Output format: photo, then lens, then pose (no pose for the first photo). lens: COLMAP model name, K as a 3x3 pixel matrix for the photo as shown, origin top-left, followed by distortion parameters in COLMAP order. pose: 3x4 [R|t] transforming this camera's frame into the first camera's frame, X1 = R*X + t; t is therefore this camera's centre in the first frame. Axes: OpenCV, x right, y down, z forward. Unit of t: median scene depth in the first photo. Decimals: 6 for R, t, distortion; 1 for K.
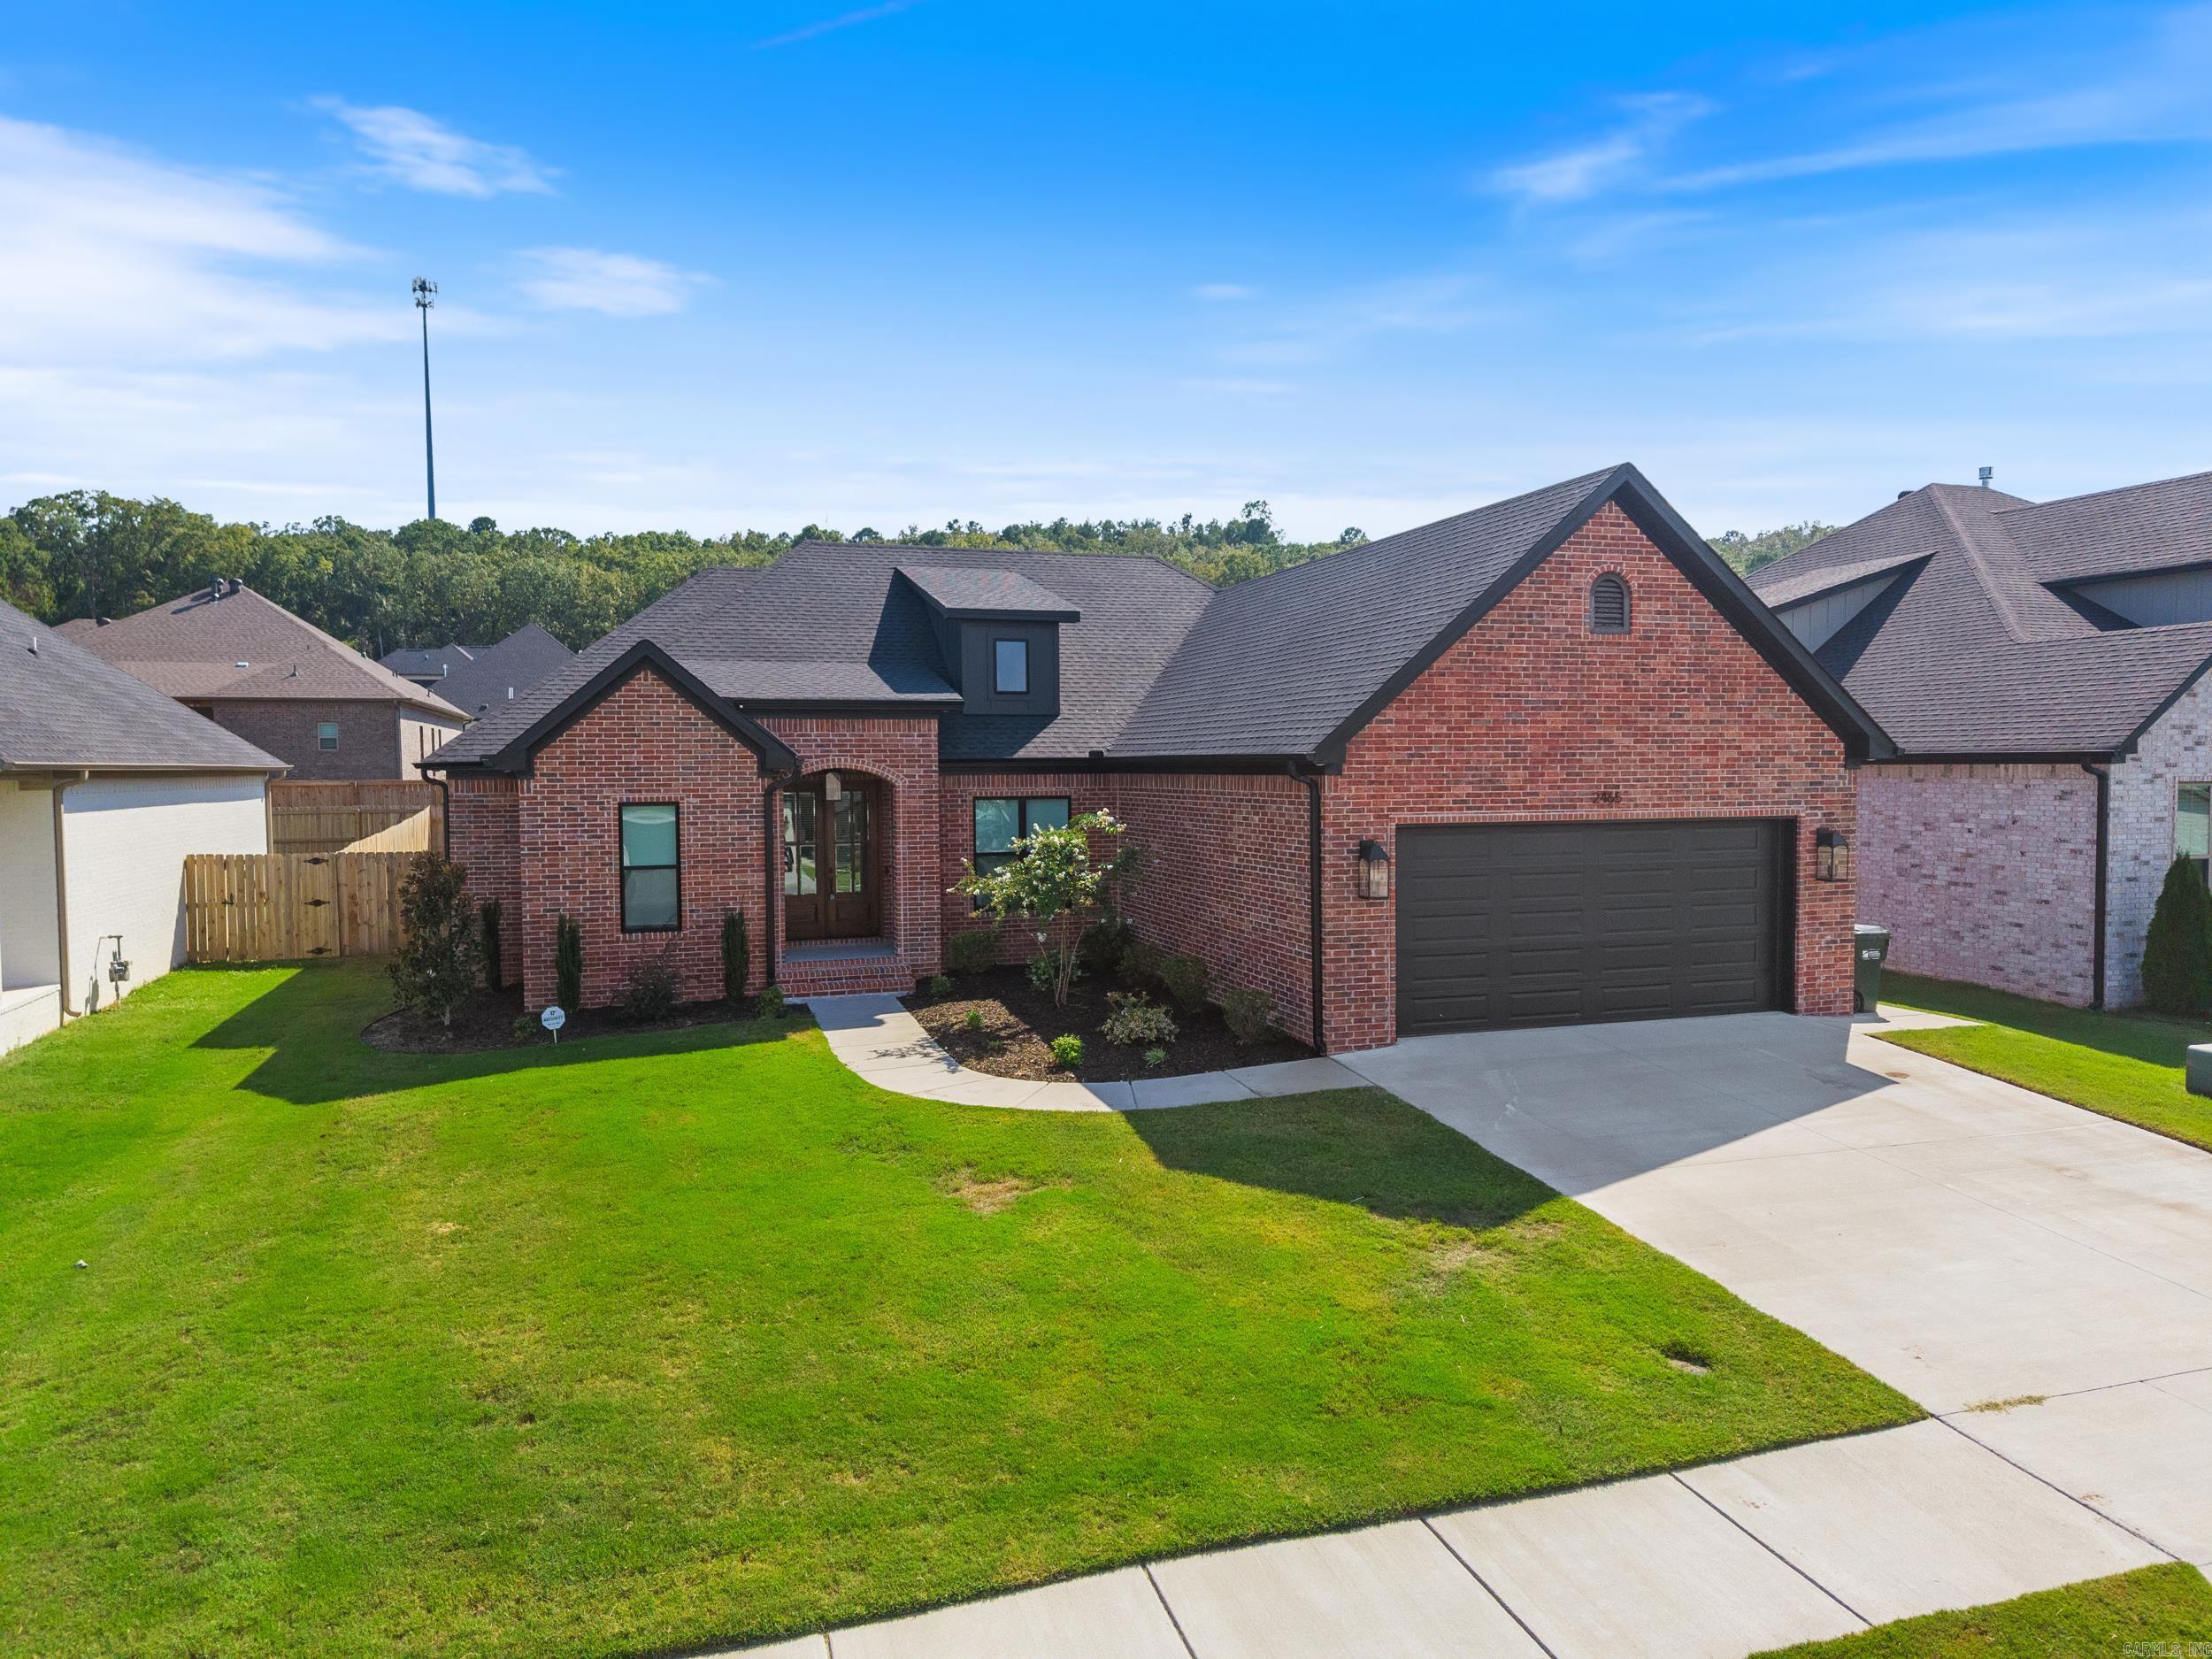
lens RADIAL K [[1476.9, 0, 1106.0], [0, 1476.9, 829.5], [0, 0, 1]] dist [0.045033, -0.052358]
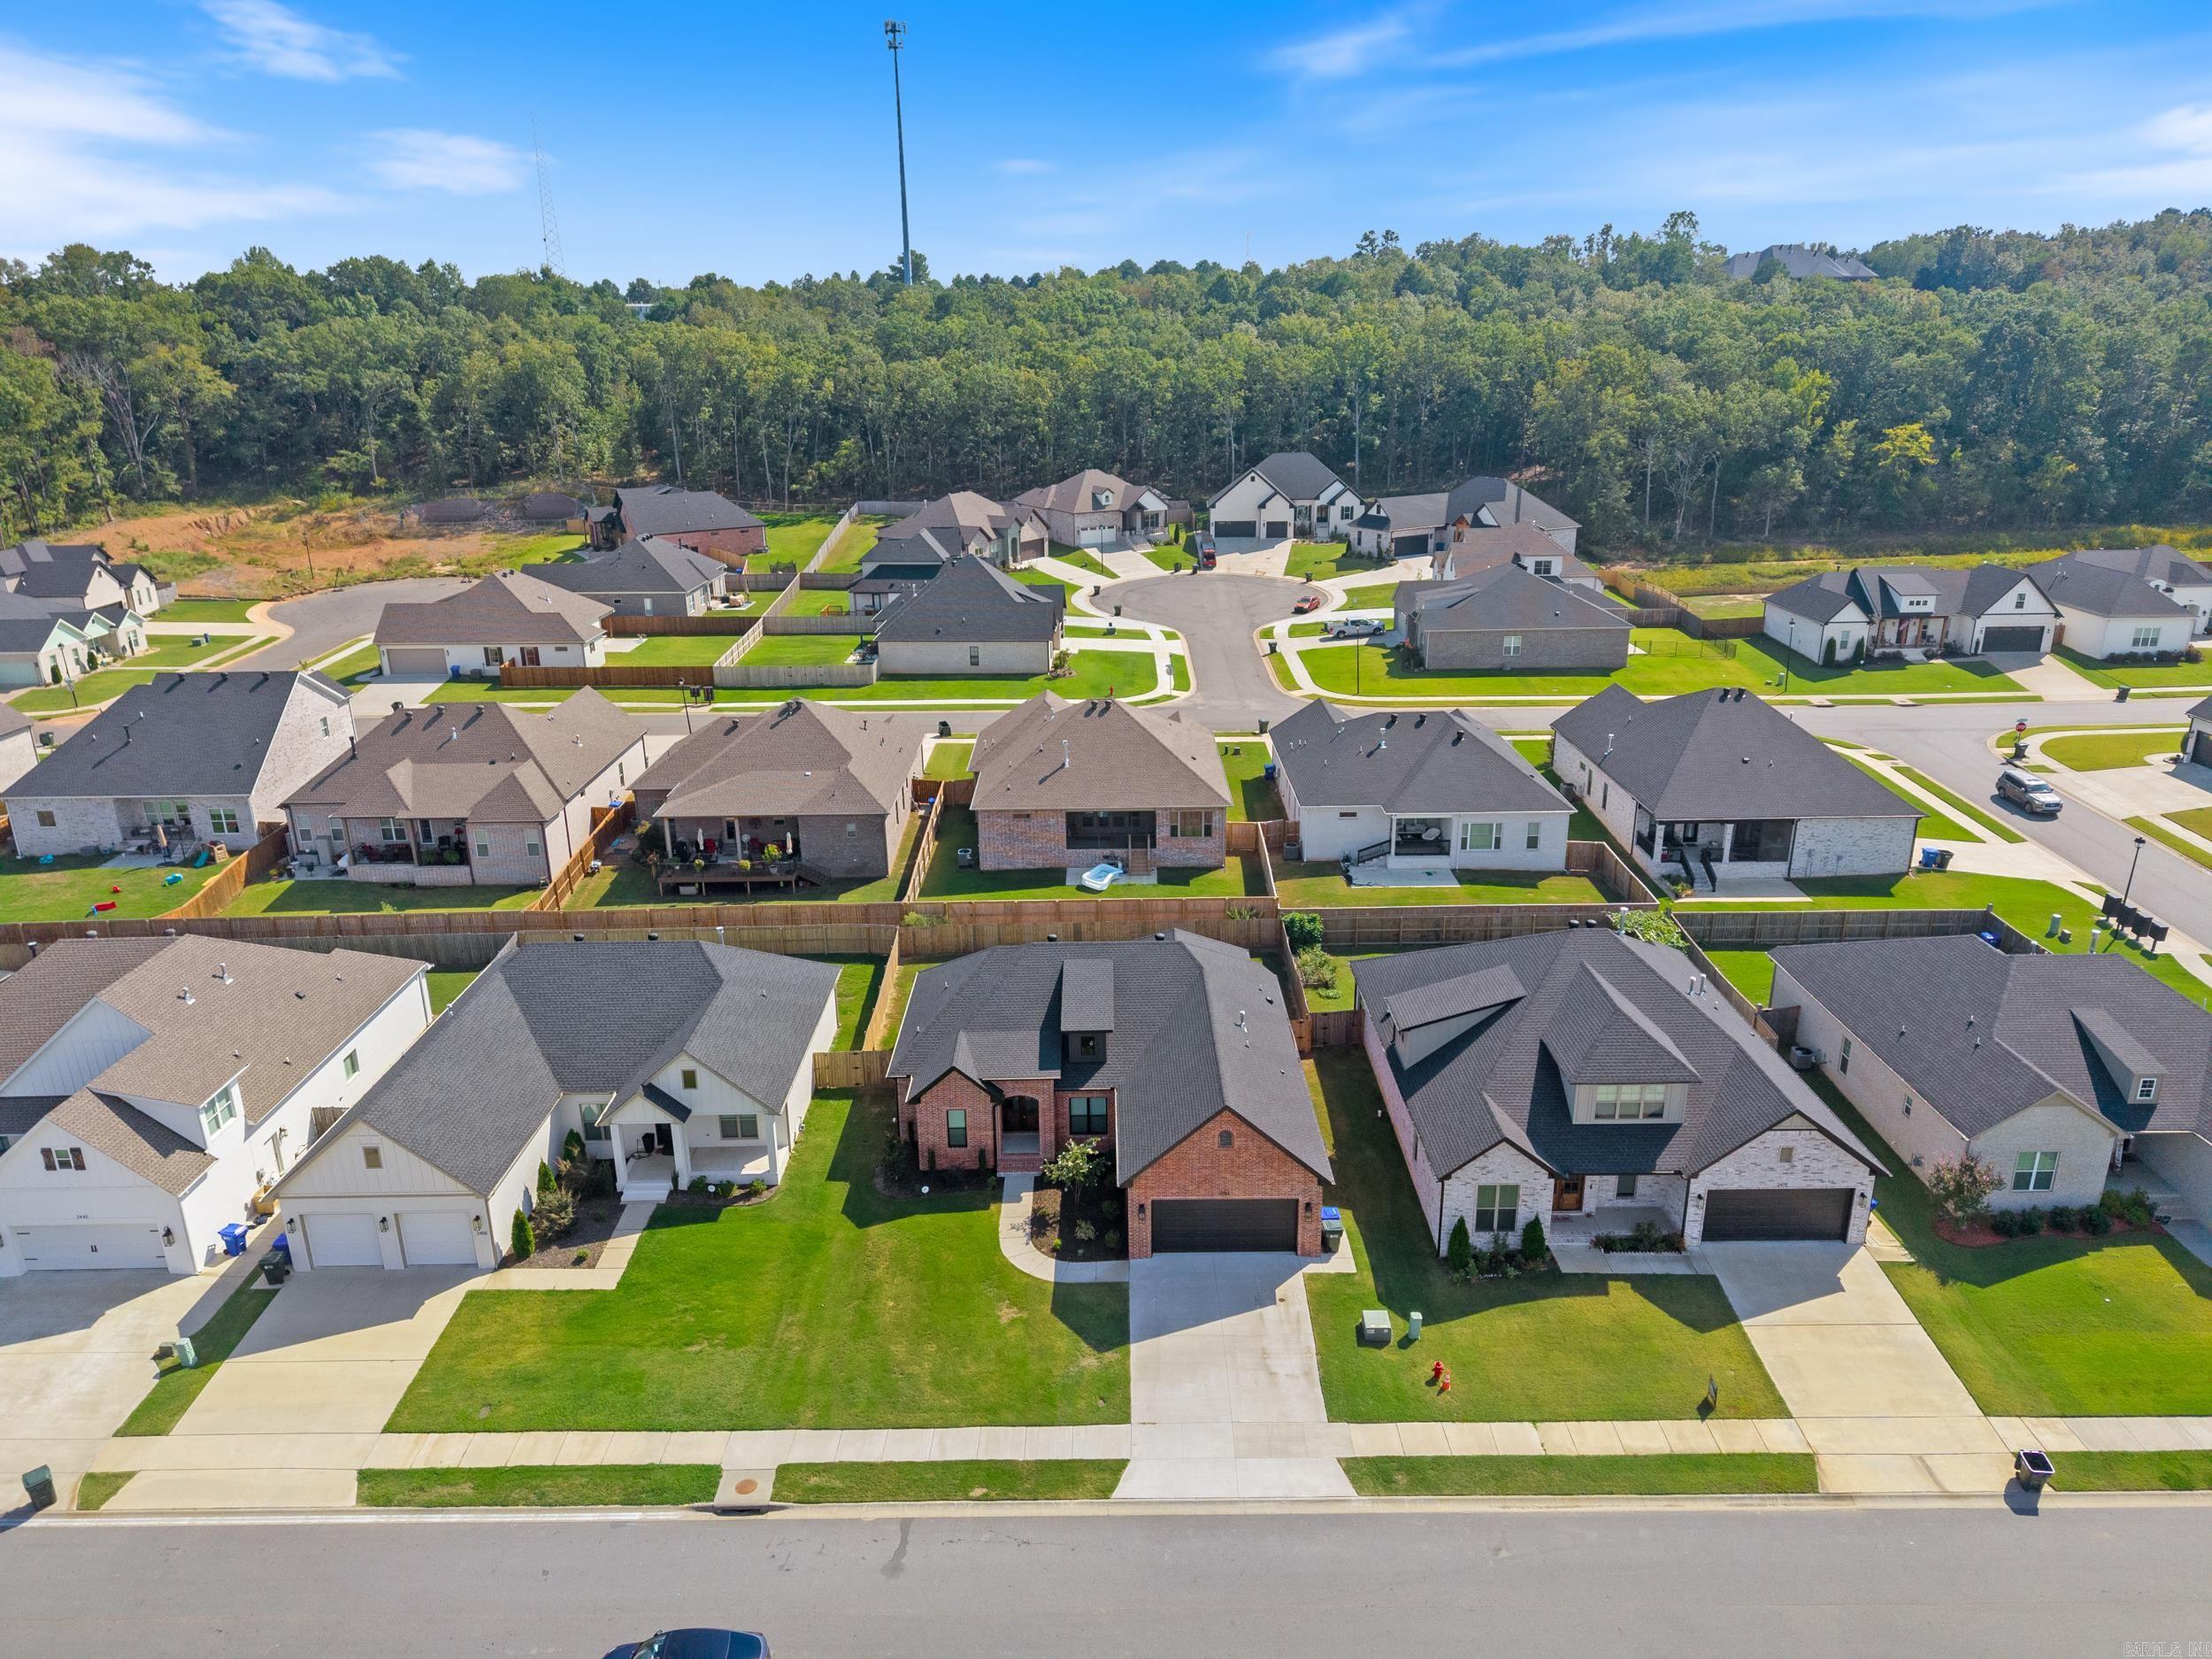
lens RADIAL K [[1509.0, 0, 1102.0], [0, 1509.0, 780.1], [0, 0, 1]] dist [0.058467, -0.077909]
pose [[0.952737, 0.082907, -0.292266, 0.910394], [-0.007218, 0.967948, 0.251046, -1.601206], [0.303711, -0.237071, 0.922798, -1.769108]]
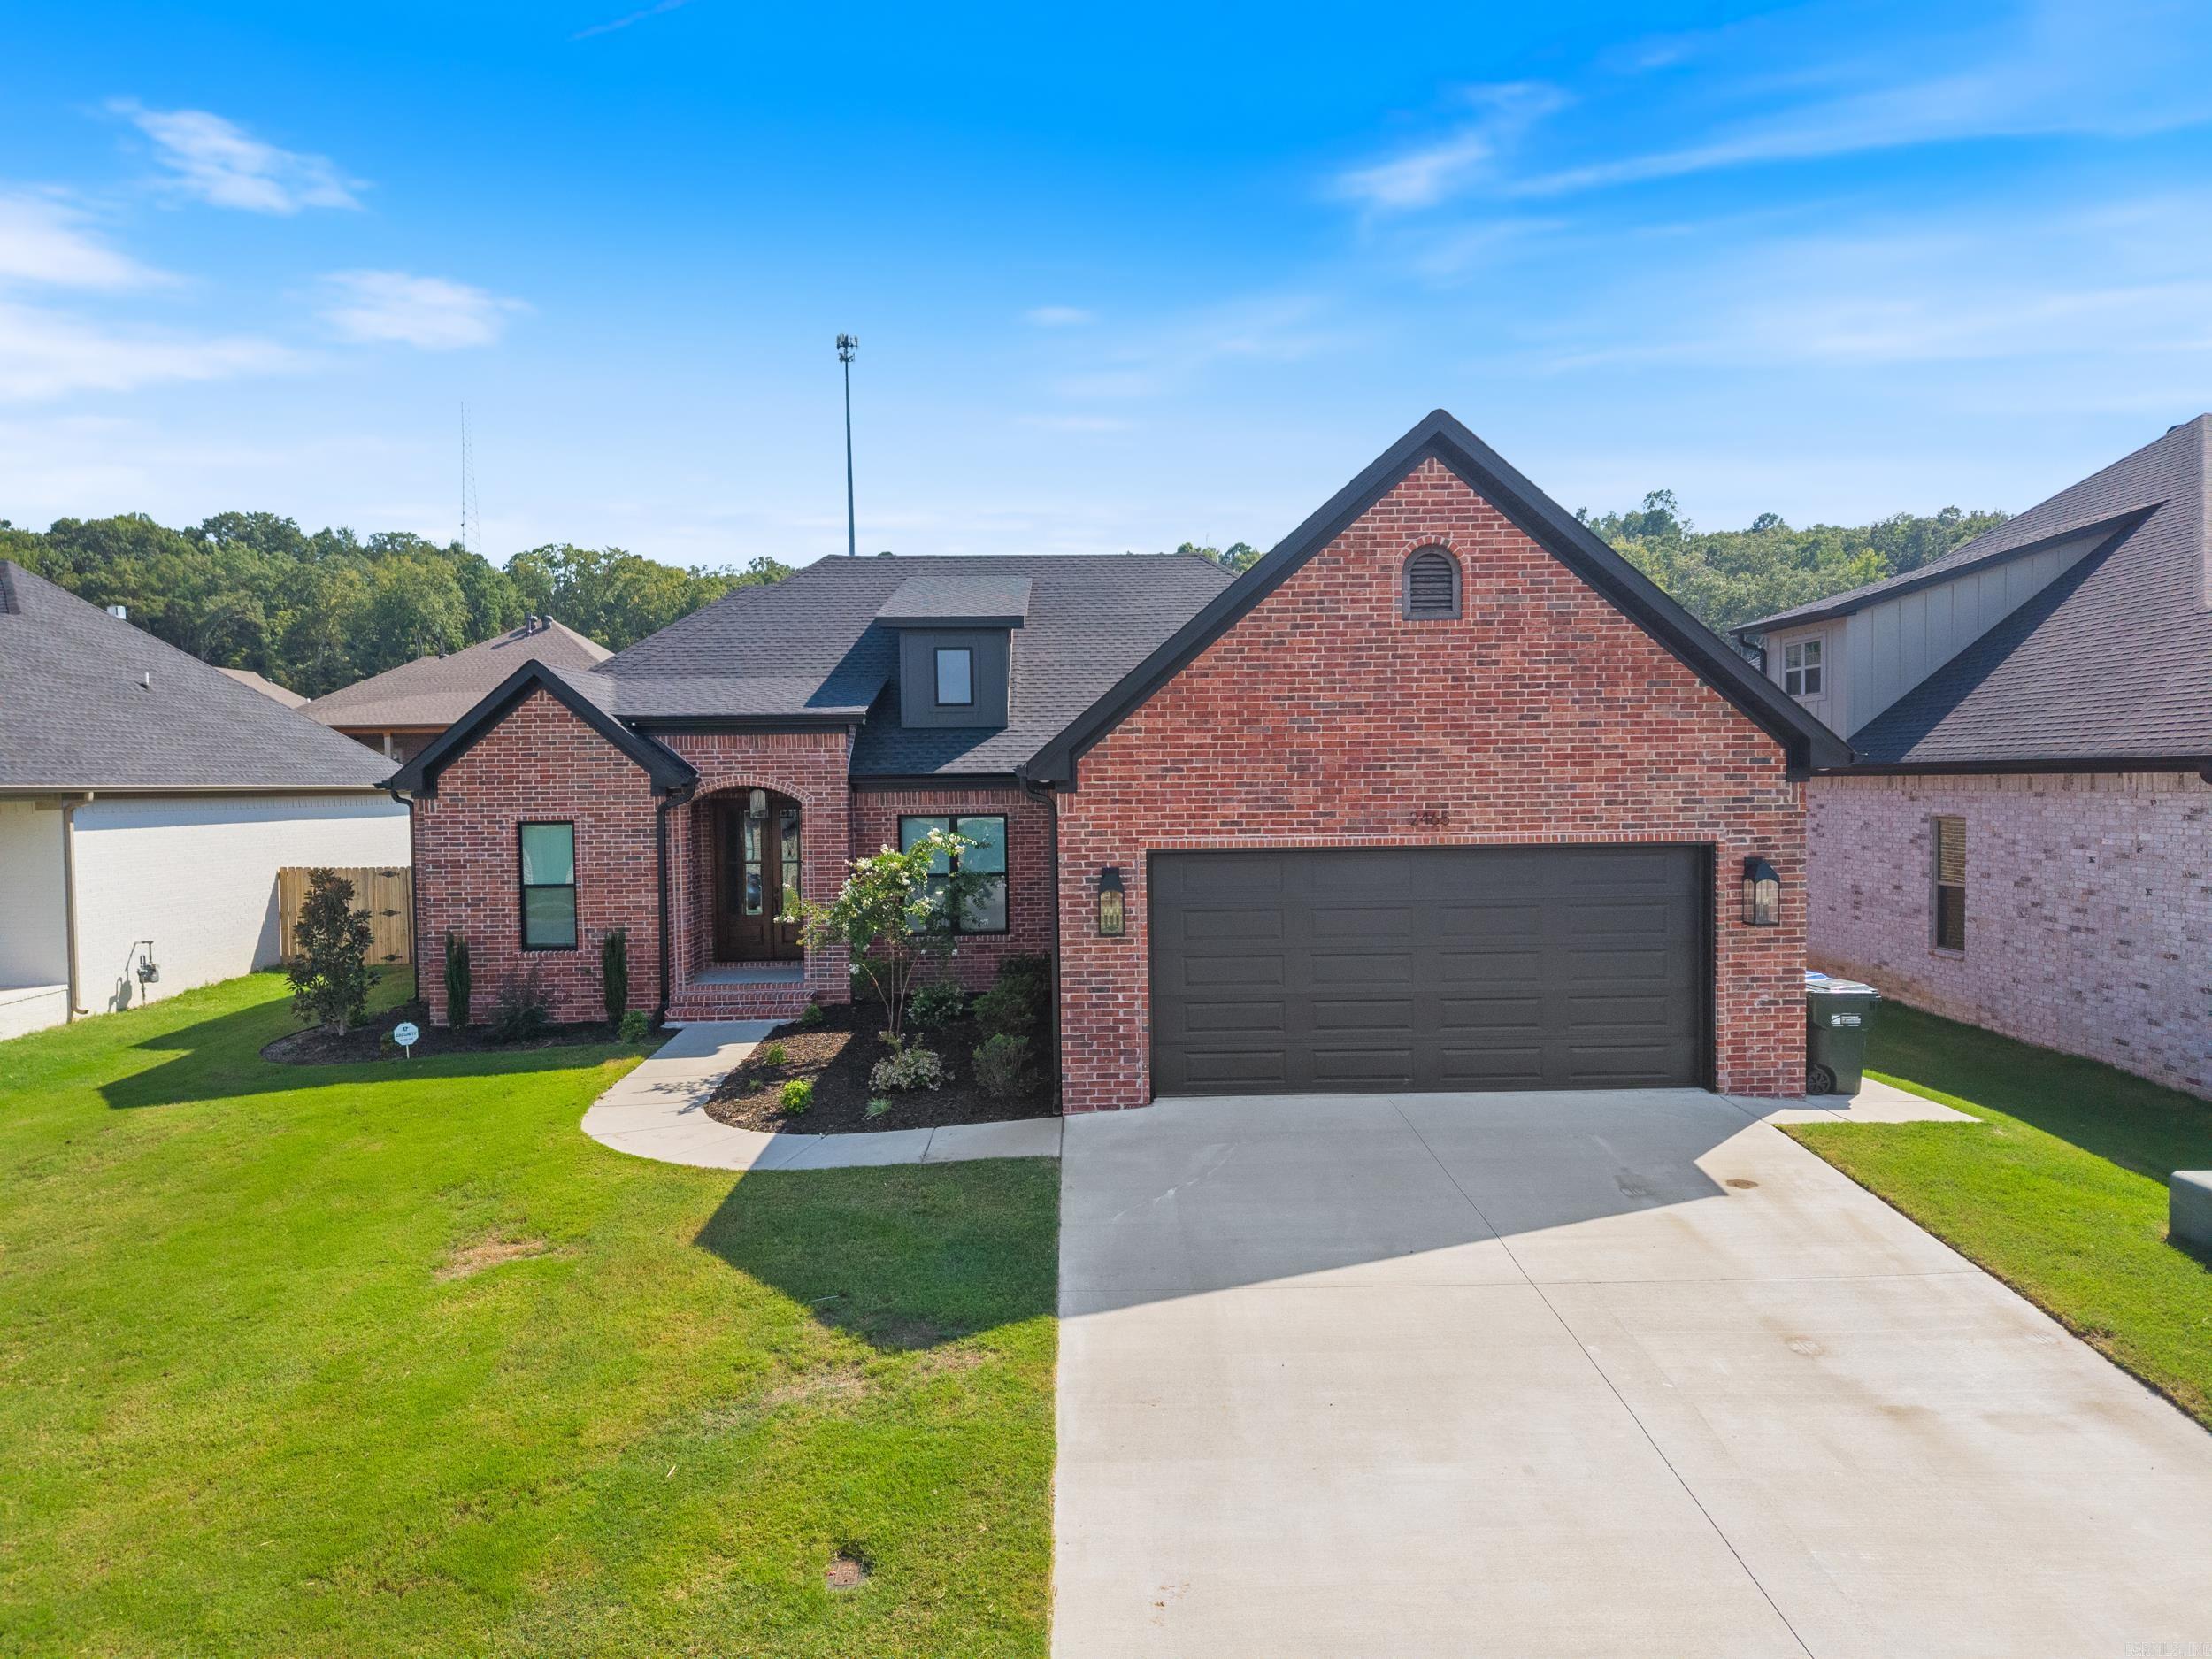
lens RADIAL K [[1476.9, 0, 1106.0], [0, 1476.9, 829.5], [0, 0, 1]] dist [0.045033, -0.052358]
pose [[0.961349, 0.002968, -0.275315, 0.368126], [-0.005258, 0.999957, -0.007578, -0.007775], [0.275281, 0.008732, 0.961324, 0.152060]]
